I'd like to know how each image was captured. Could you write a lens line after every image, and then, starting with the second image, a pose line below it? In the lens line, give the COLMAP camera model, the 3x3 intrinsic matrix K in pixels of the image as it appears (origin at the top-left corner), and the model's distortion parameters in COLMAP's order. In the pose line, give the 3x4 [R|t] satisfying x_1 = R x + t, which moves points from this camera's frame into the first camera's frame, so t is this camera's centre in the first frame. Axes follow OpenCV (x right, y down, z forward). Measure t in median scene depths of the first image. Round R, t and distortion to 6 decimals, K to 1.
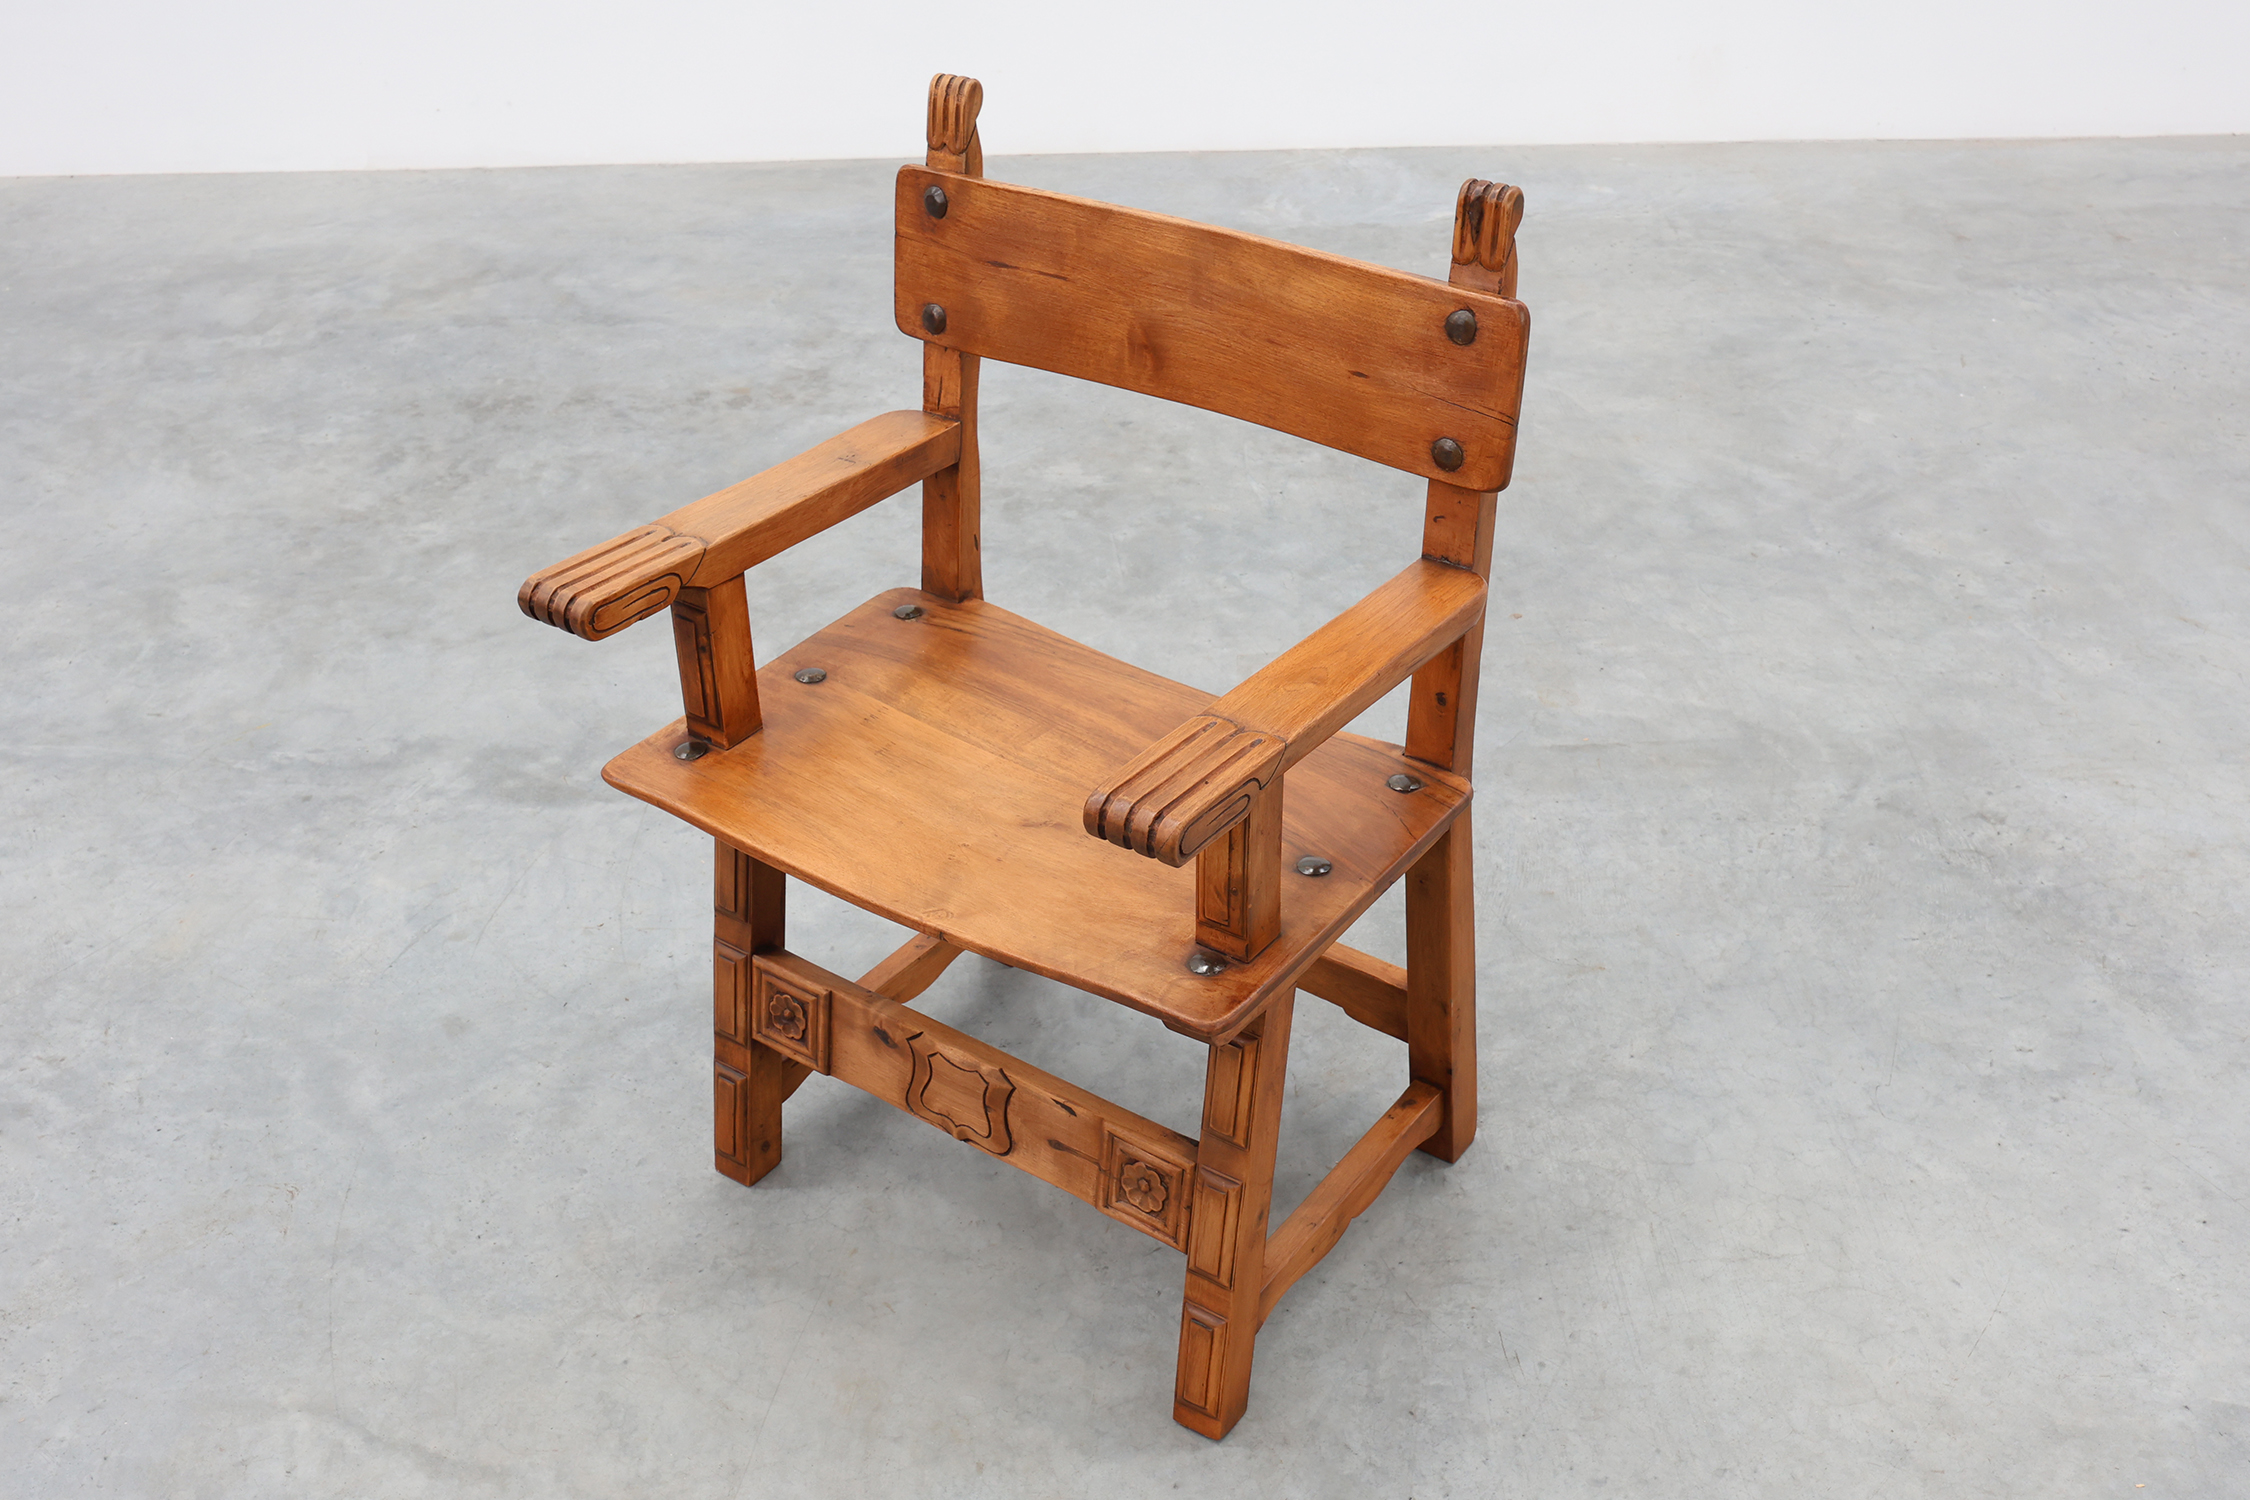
lens RADIAL K [[2509.0, 0, 1125.0], [0, 2509.0, 750.0], [0, 0, 1]] dist [0.000633, 0.007141]
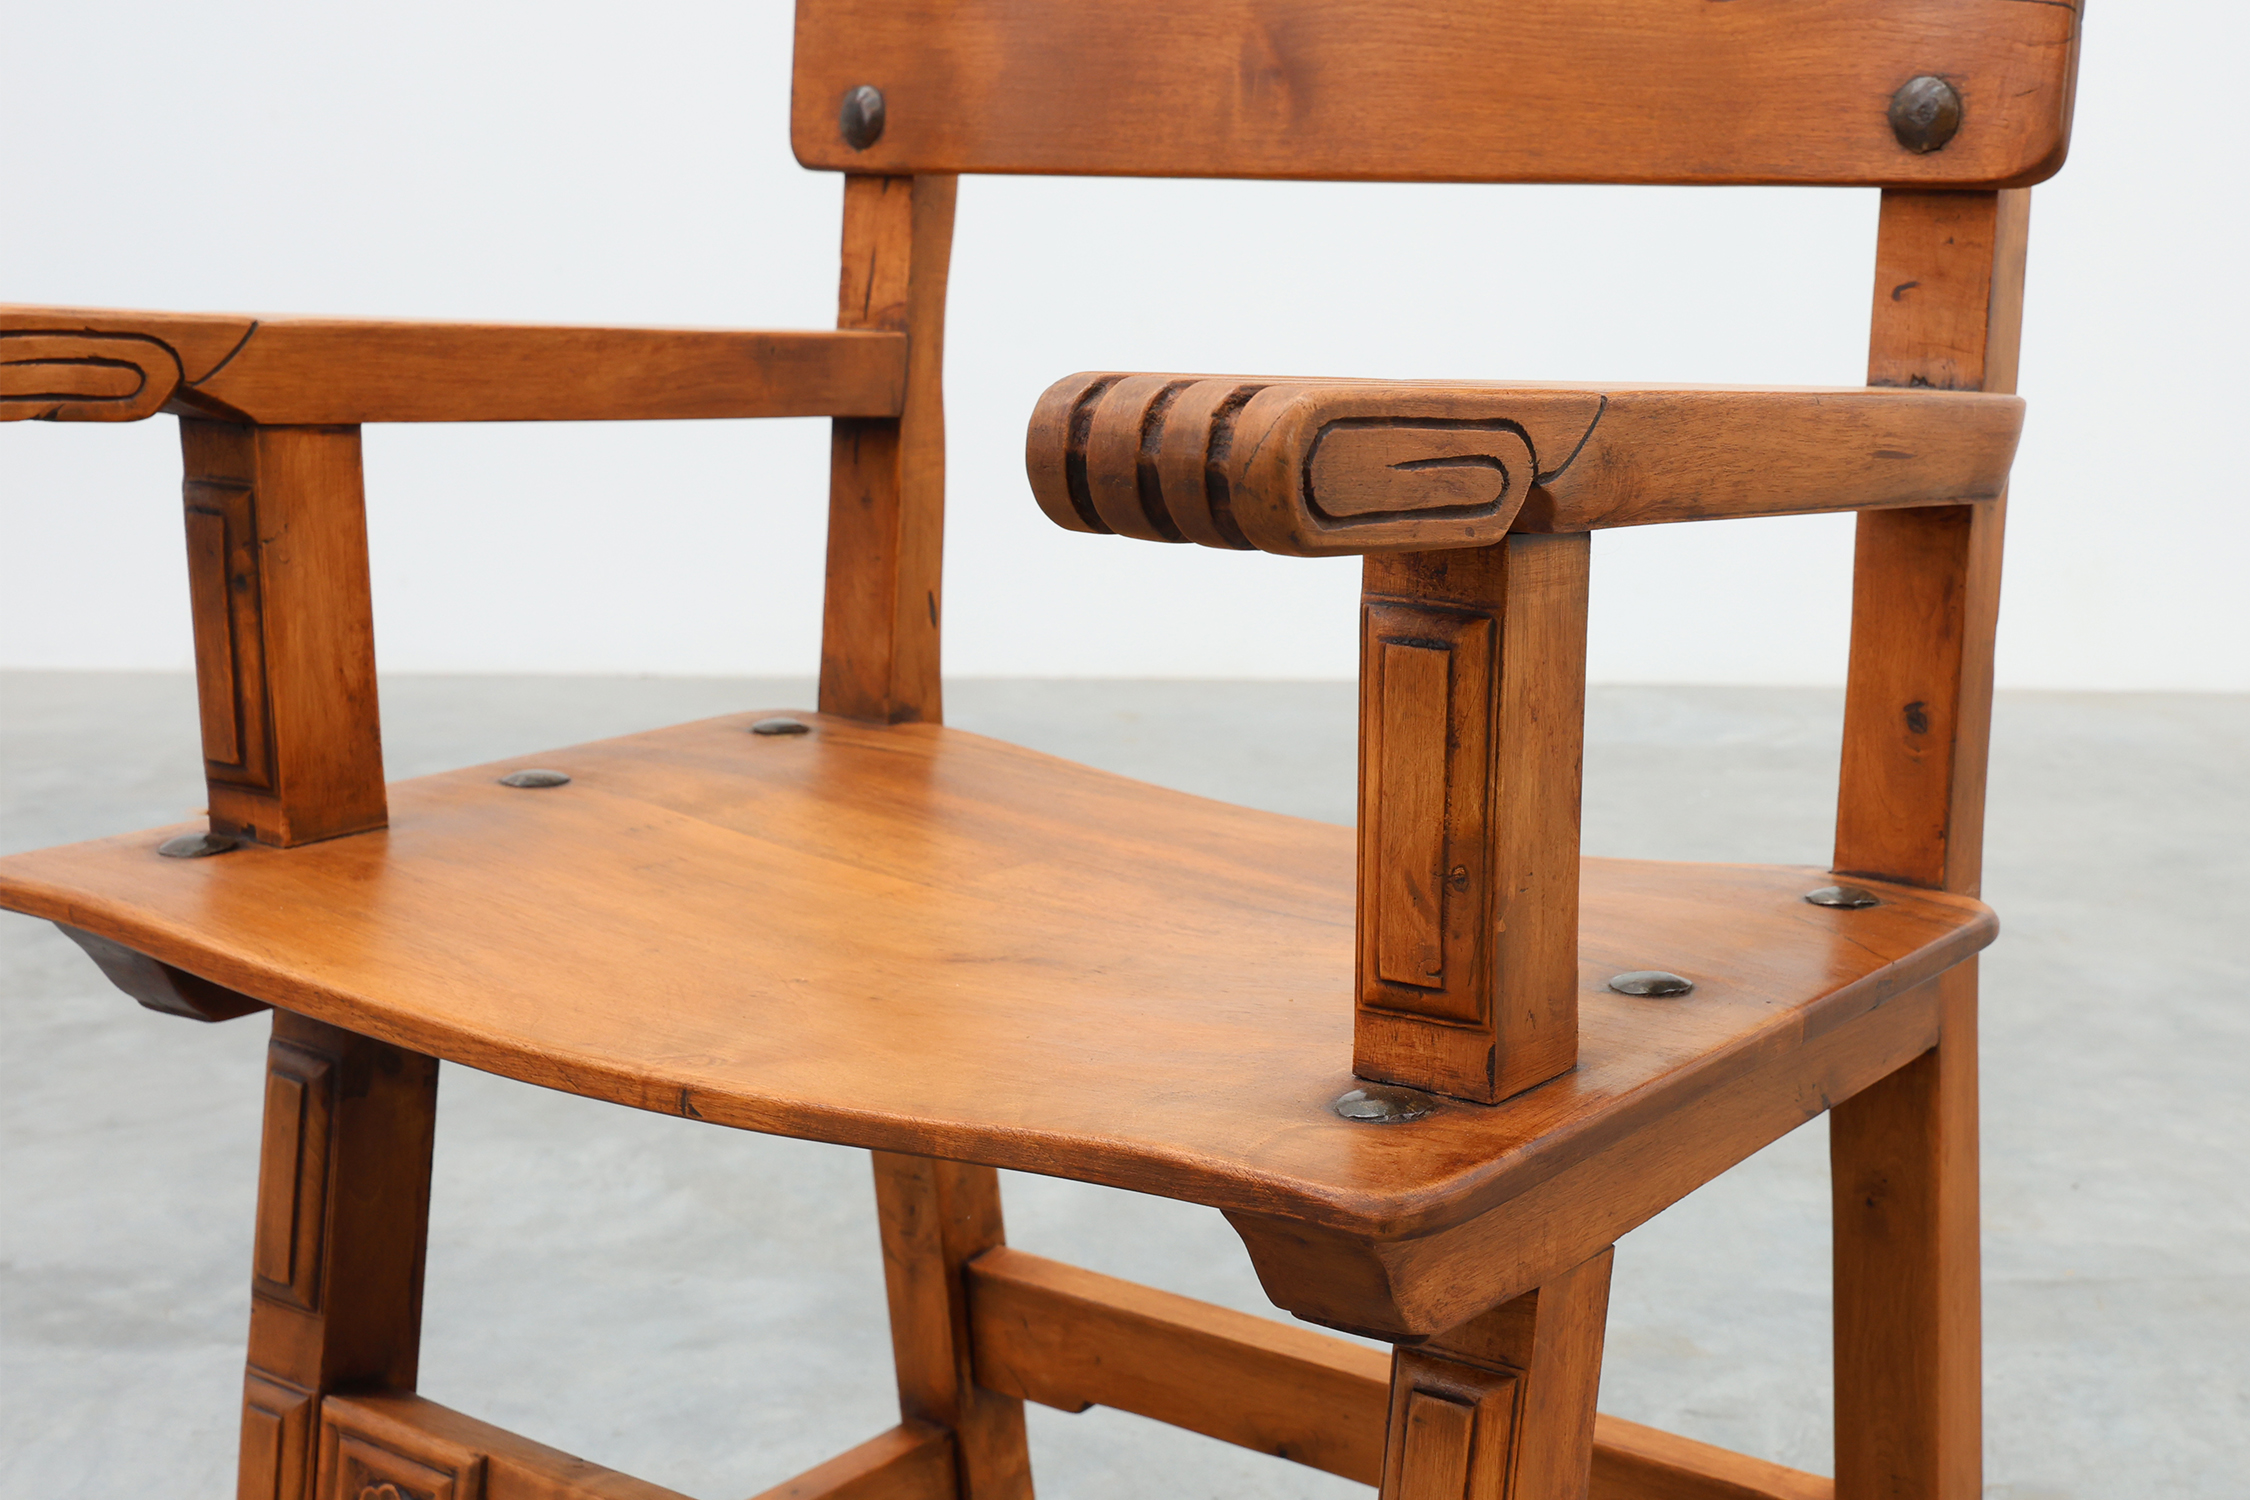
lens RADIAL K [[2924.7, 0, 1525.8], [0, 2924.7, 758.3], [0, 0, 1]] dist [-0.001356, 0.005301]
pose [[0.997153, 0.023014, 0.071808, 0.017821], [0.003833, 0.935587, -0.353075, 0.155896], [-0.075309, 0.352345, 0.932835, 0.477004]]
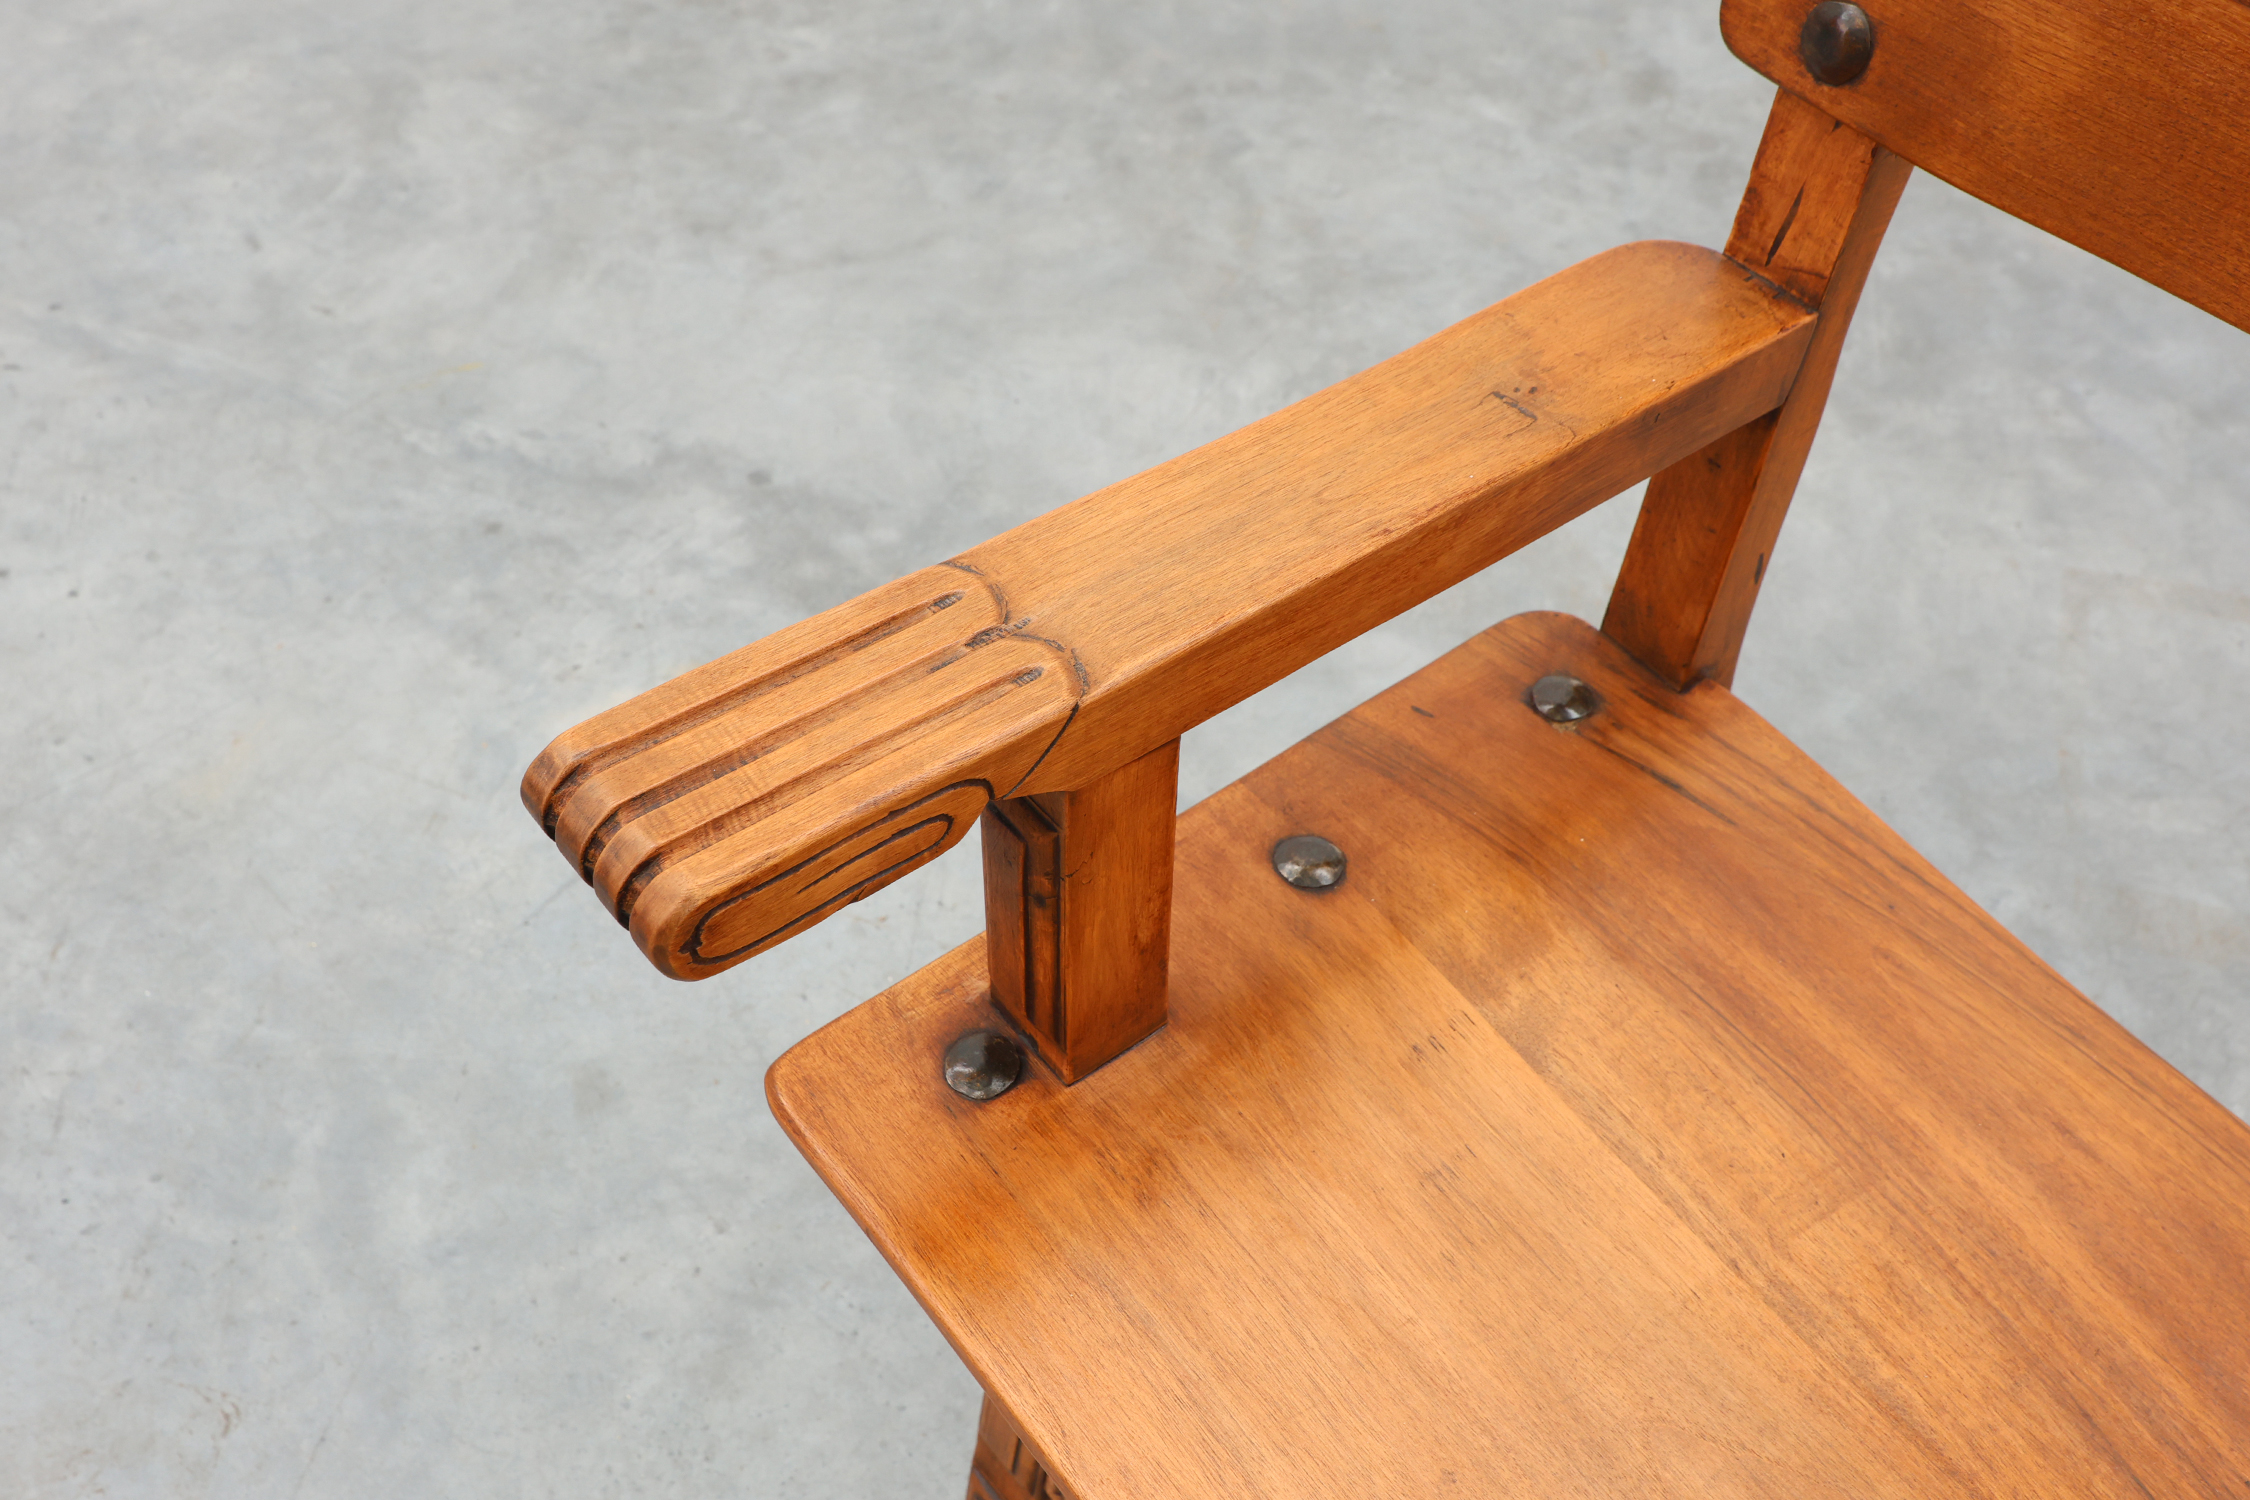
lens RADIAL K [[2275.1, 0, 1122.1], [0, 2275.1, 825.3], [0, 0, 1]] dist [0.002674, -0.017761]
pose [[0.961647, 0.230665, -0.148420, -0.098913], [-0.175760, 0.933622, 0.312185, -0.148140], [0.210578, -0.274125, 0.938356, 0.627349]]
